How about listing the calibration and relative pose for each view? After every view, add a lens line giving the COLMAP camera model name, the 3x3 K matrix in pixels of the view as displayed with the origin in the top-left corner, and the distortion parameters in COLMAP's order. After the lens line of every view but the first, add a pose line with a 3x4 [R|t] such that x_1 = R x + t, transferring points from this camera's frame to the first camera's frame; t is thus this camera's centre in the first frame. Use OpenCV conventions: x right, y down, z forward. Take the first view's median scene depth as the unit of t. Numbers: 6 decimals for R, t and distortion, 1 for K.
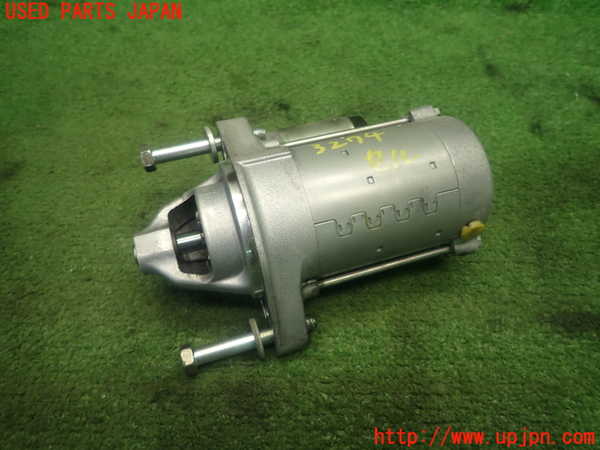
lens RADIAL K [[435.8, 0, 297.8], [0, 435.8, 224.5], [0, 0, 1]] dist [0.034007, 0.000447]
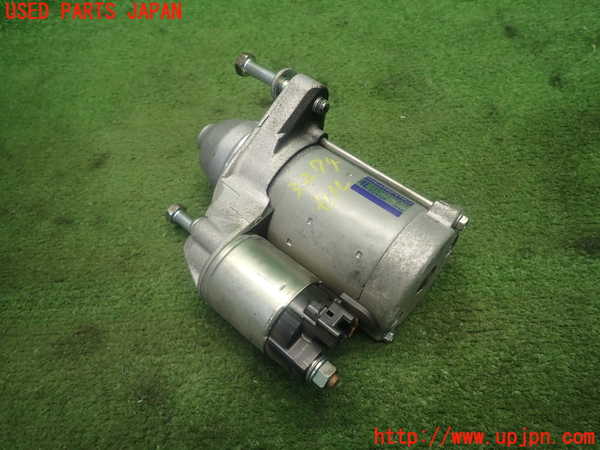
lens RADIAL K [[435.8, 0, 302.4], [0, 435.8, 224.1], [0, 0, 1]] dist [0.034007, 0.000447]
pose [[0.995072, -0.078786, -0.060207, -0.045915], [0.080589, 0.996350, 0.028130, 0.055789], [0.057771, -0.032844, 0.997789, -0.145368]]
